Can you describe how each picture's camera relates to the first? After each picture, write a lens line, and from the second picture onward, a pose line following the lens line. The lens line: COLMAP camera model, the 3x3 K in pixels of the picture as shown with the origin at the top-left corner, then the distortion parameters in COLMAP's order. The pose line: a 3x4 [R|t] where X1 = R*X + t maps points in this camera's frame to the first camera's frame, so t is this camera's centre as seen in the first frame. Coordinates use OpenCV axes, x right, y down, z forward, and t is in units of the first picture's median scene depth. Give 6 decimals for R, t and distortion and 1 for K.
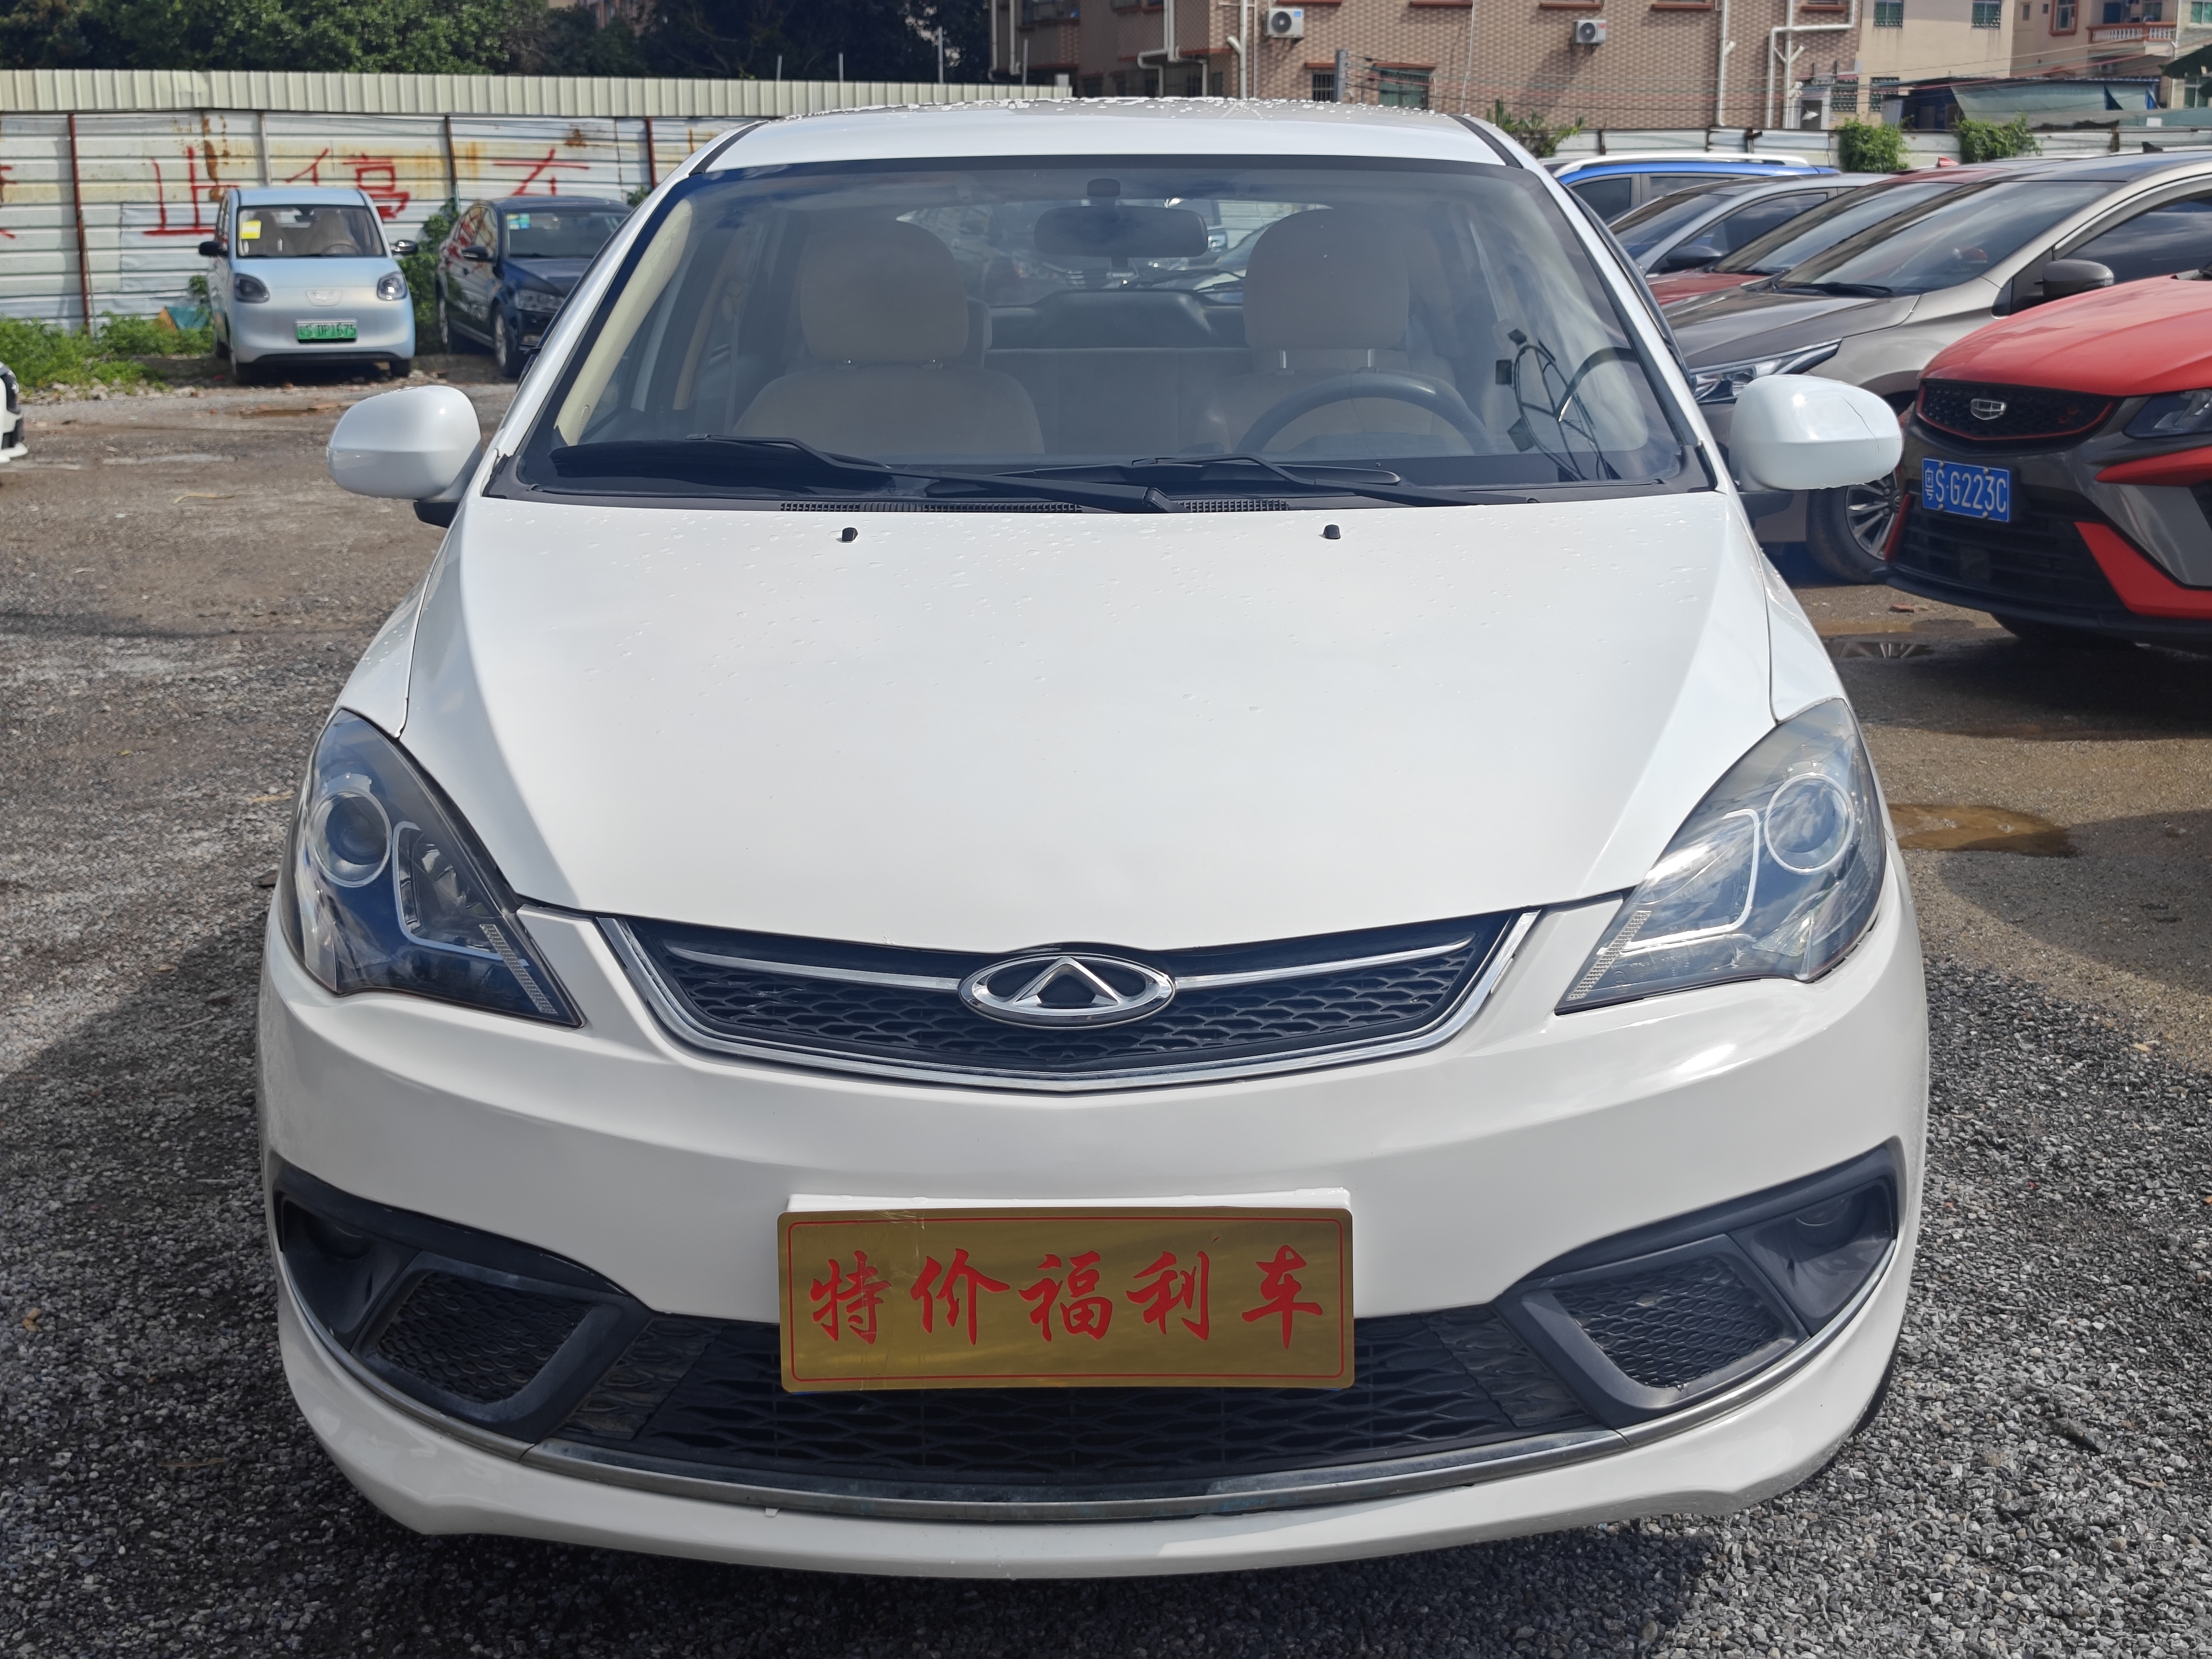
lens RADIAL K [[3063.6, 0, 1106.0], [0, 3063.6, 829.5], [0, 0, 1]] dist [0.077066, -0.029472]
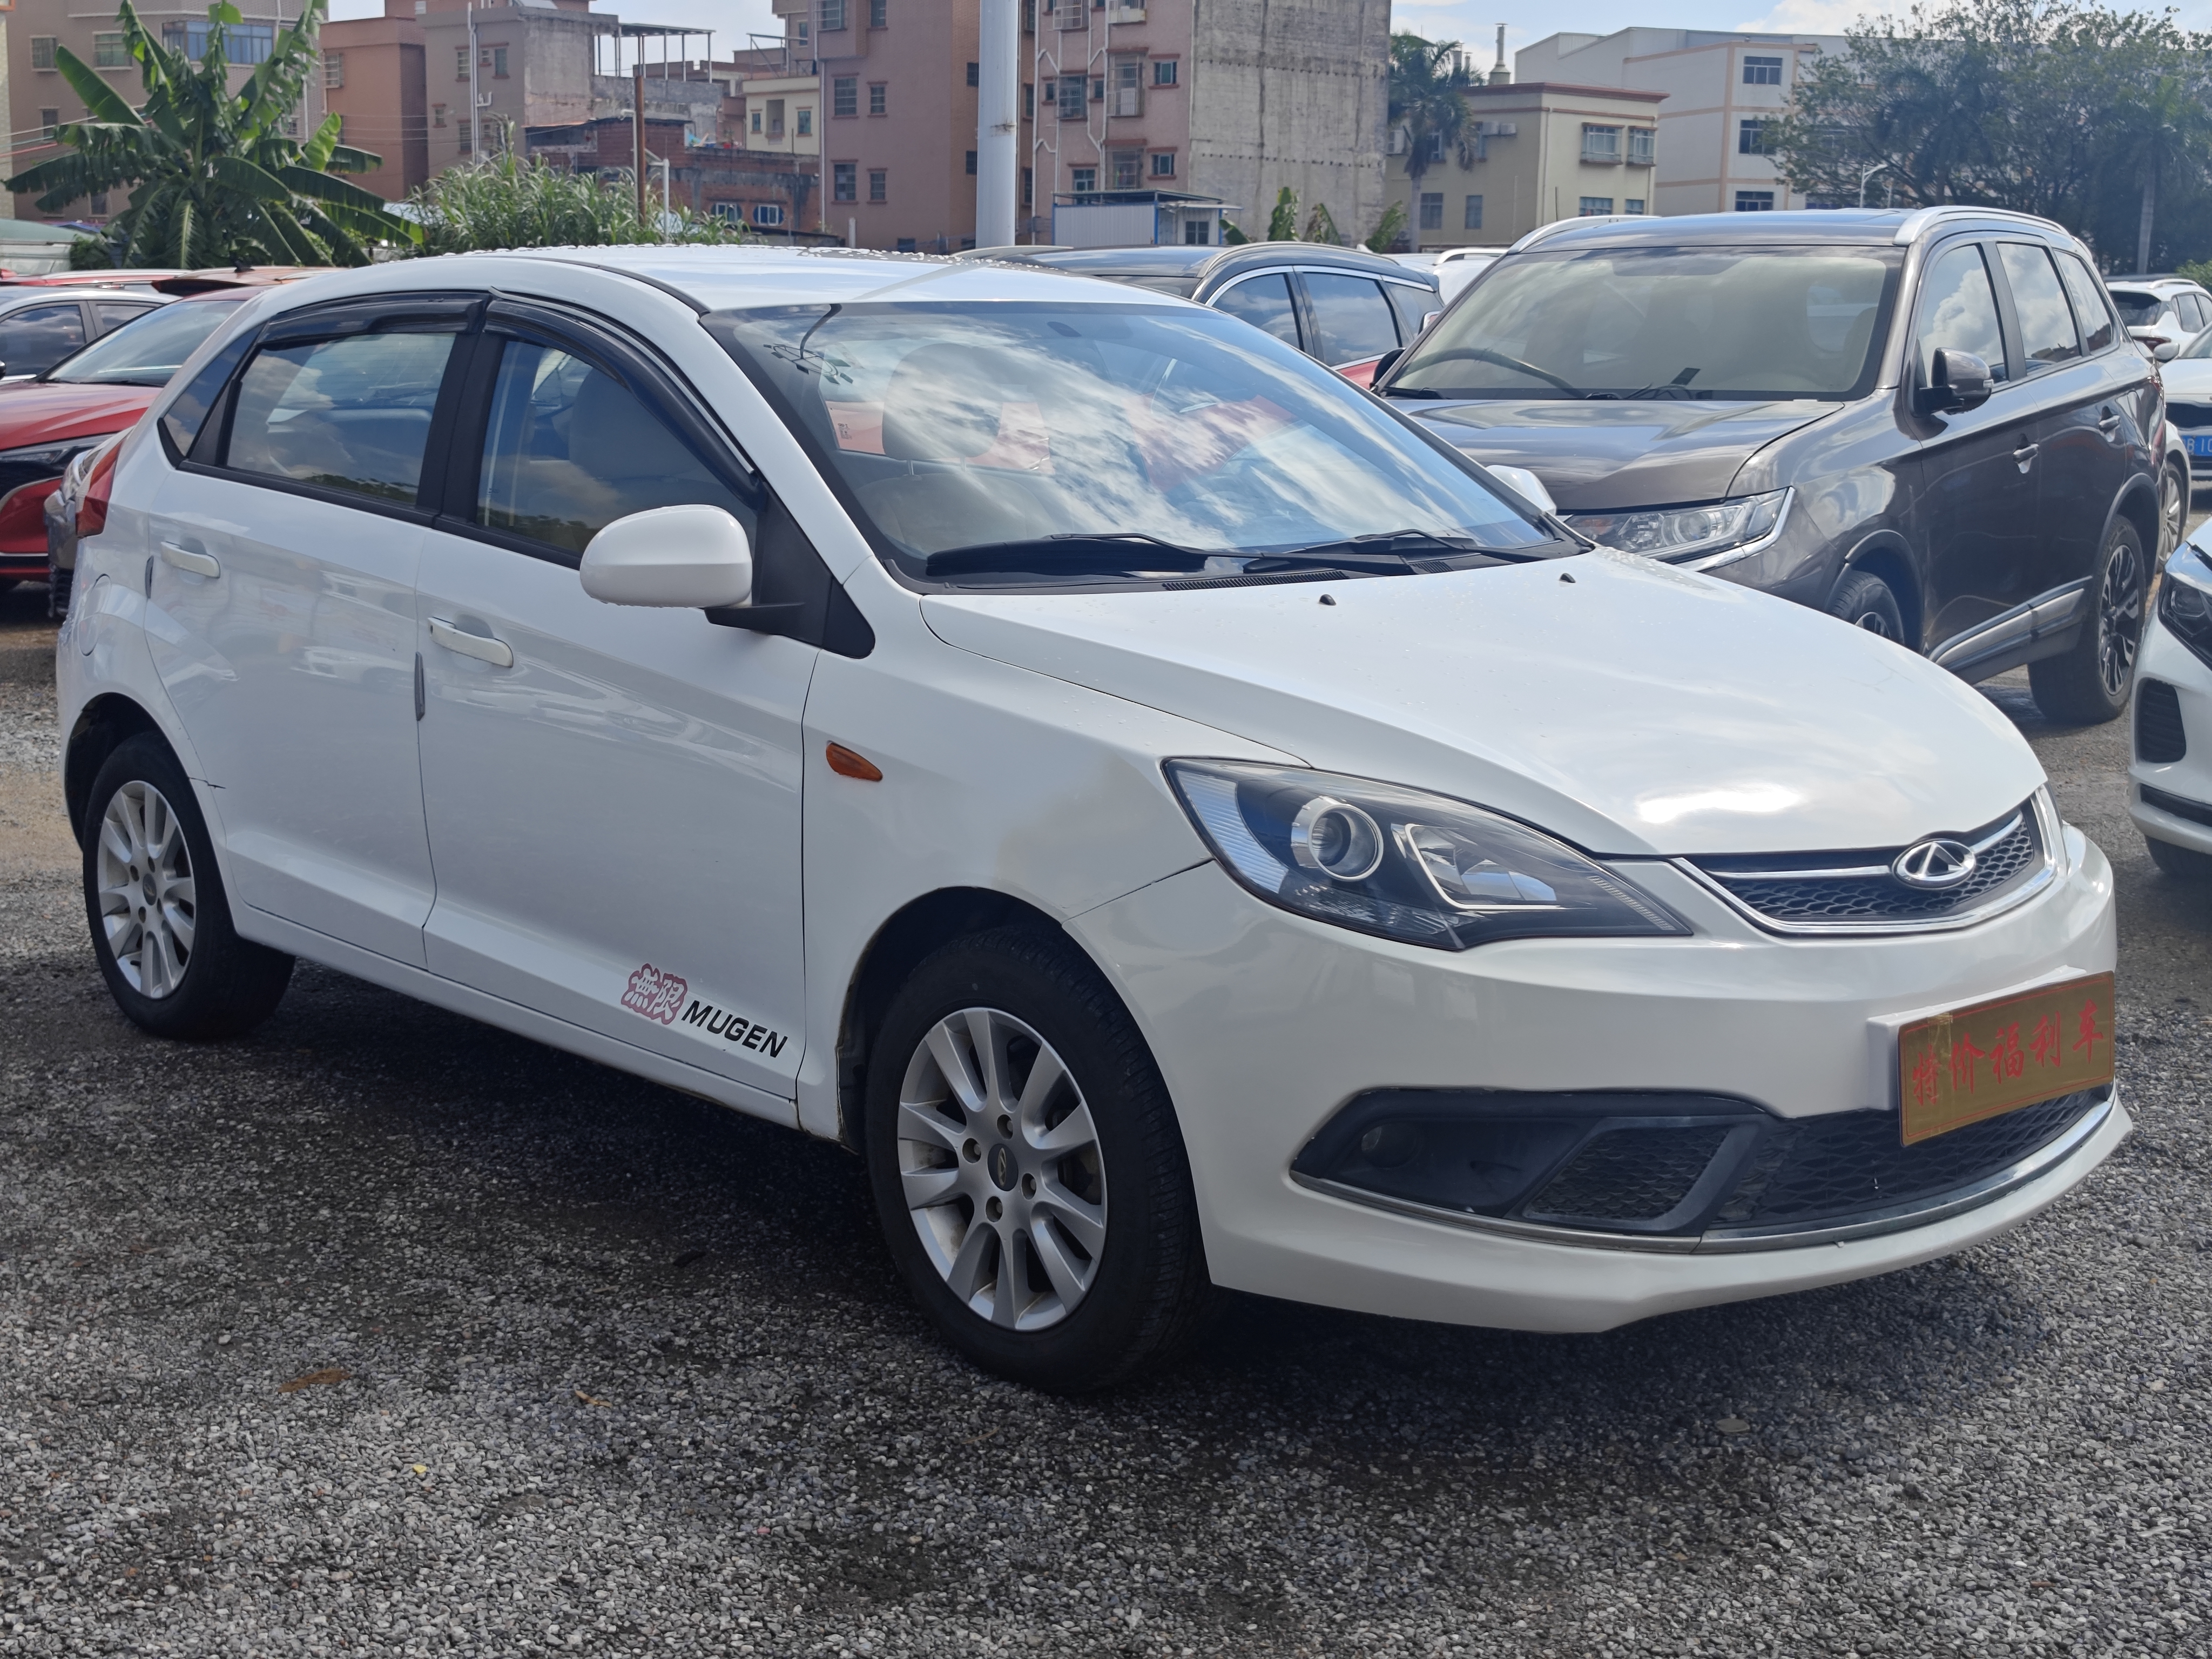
lens RADIAL K [[3063.6, 0, 1106.0], [0, 3063.6, 829.5], [0, 0, 1]] dist [0.077066, -0.029472]
pose [[0.707366, -0.093927, 0.700579, -0.939494], [0.126820, 0.991913, 0.004937, -0.016953], [-0.695377, 0.085355, 0.713558, 0.127147]]
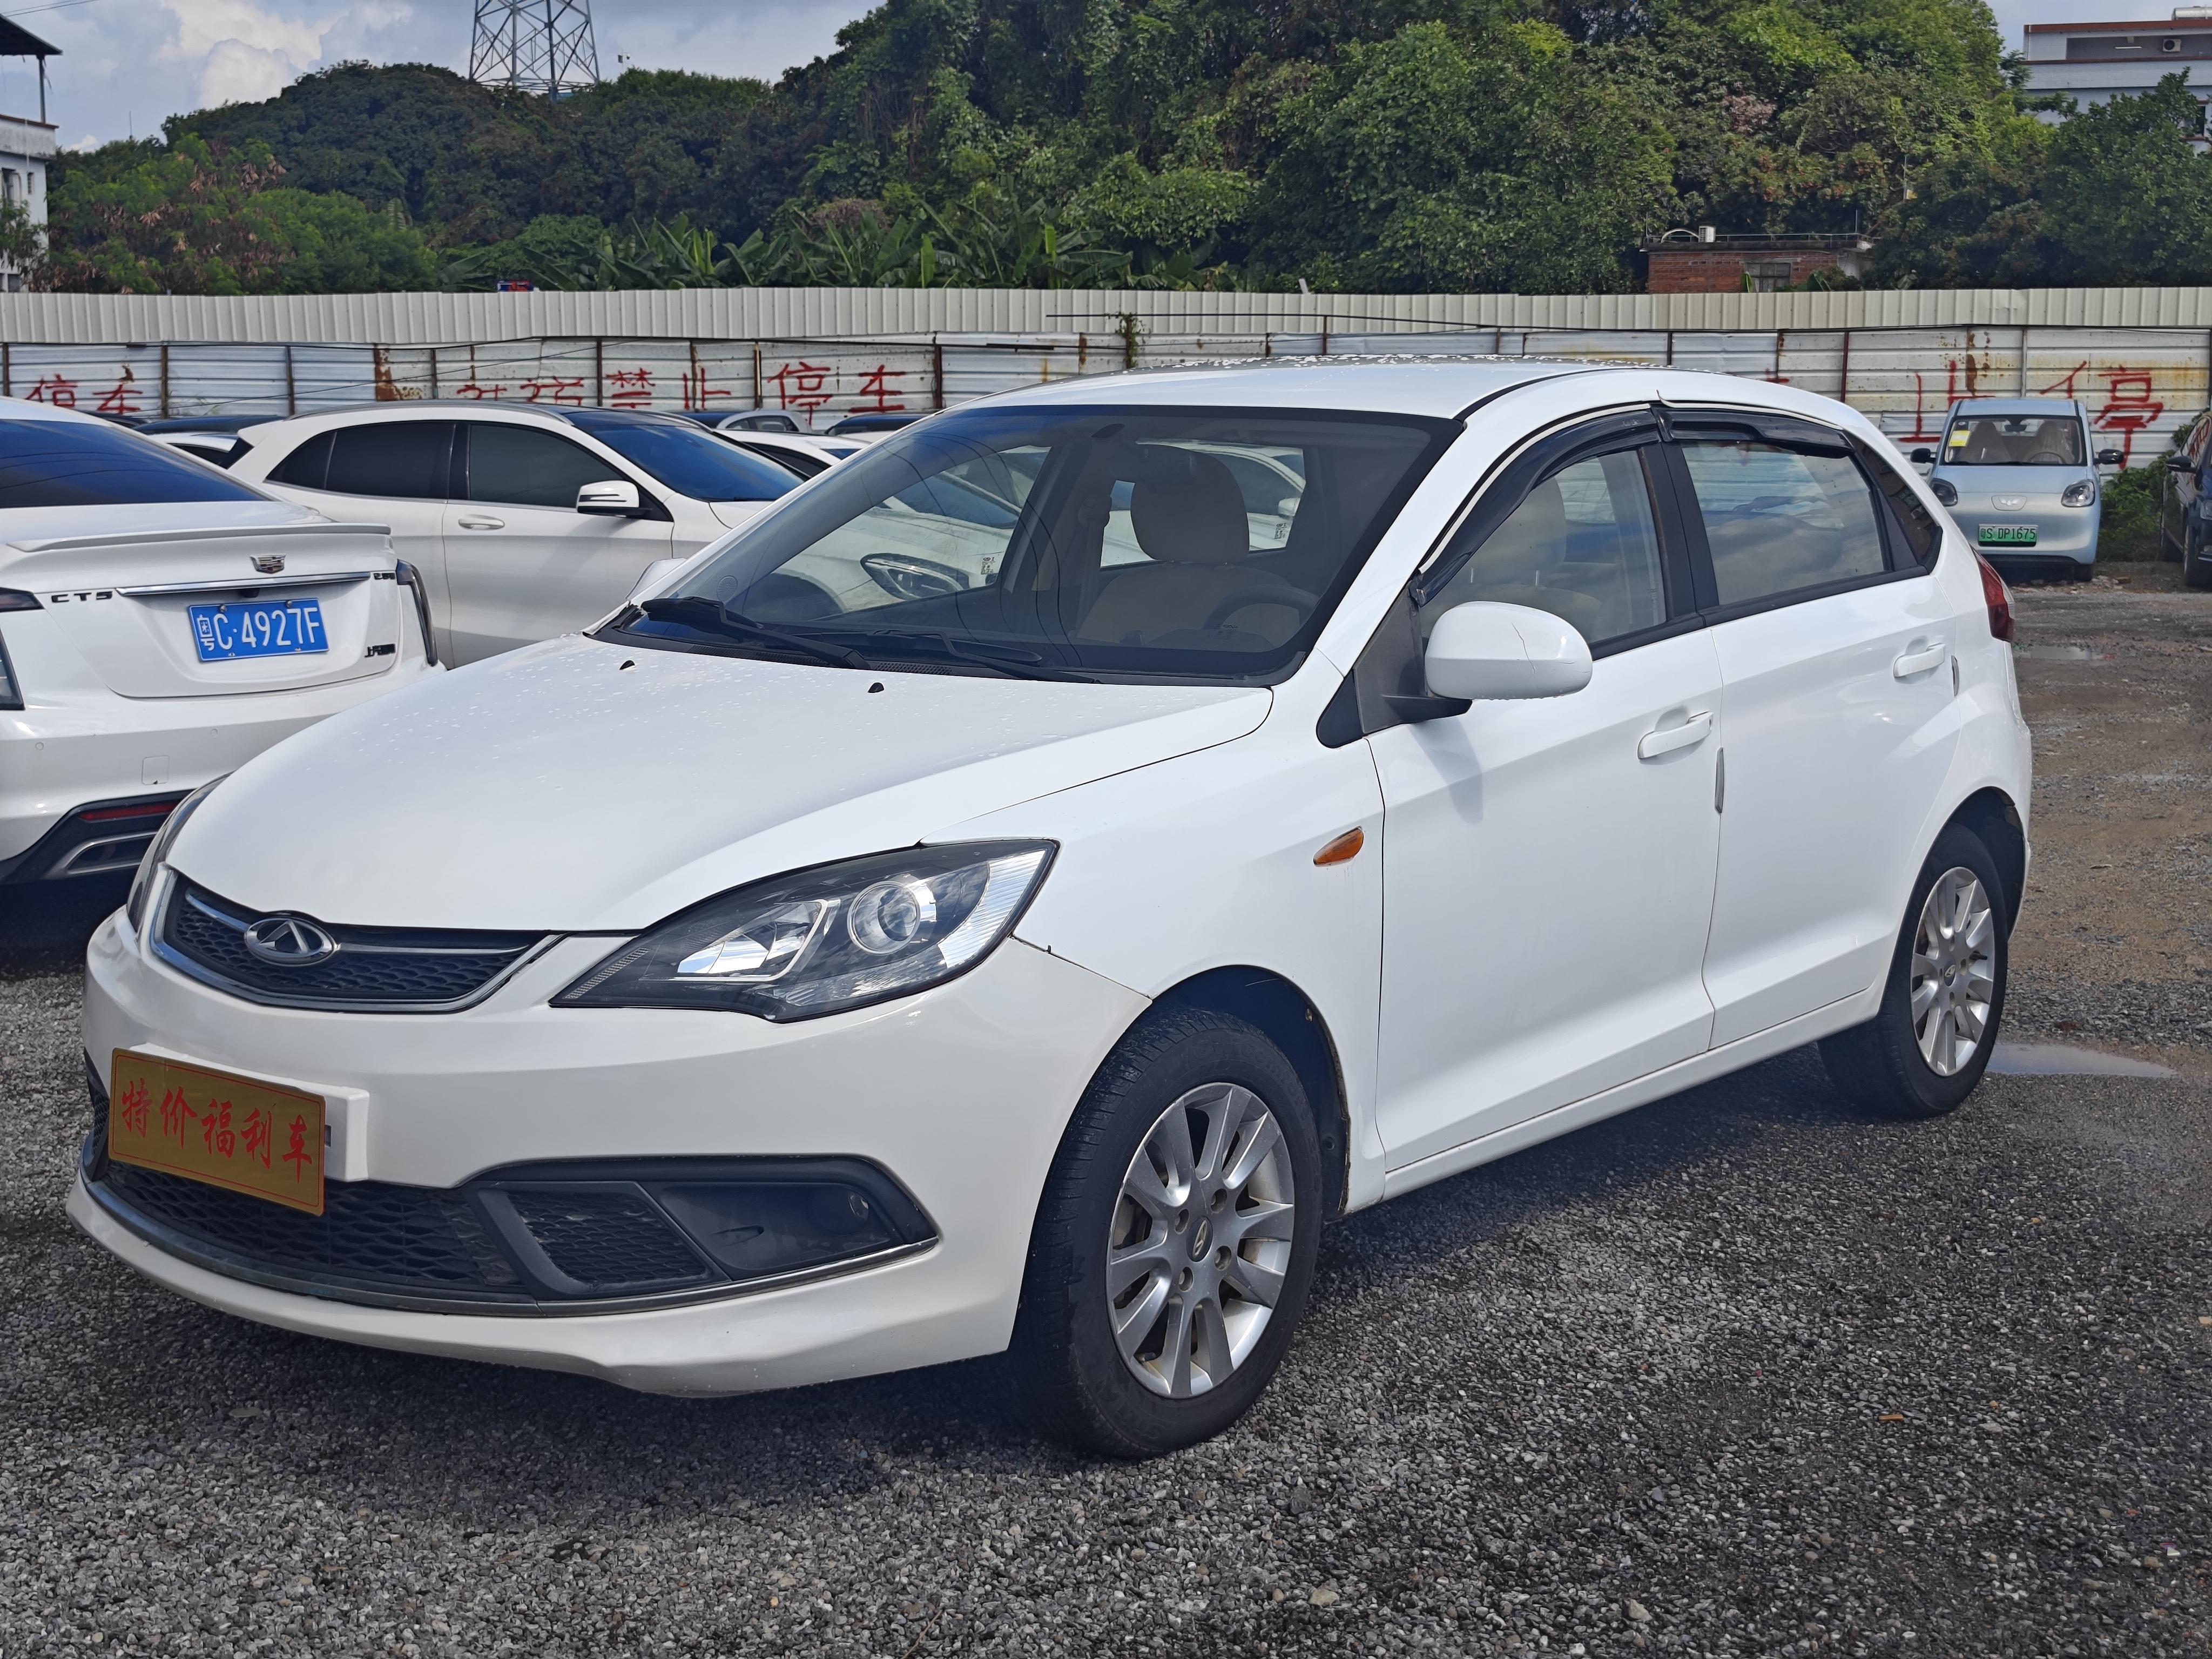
lens RADIAL K [[3063.6, 0, 1106.0], [0, 3063.6, 829.5], [0, 0, 1]] dist [0.077066, -0.029472]
pose [[0.781948, 0.101066, -0.615096, 0.860963], [-0.139665, 0.990087, -0.014870, -0.025976], [0.607496, 0.097535, 0.788312, 0.009517]]
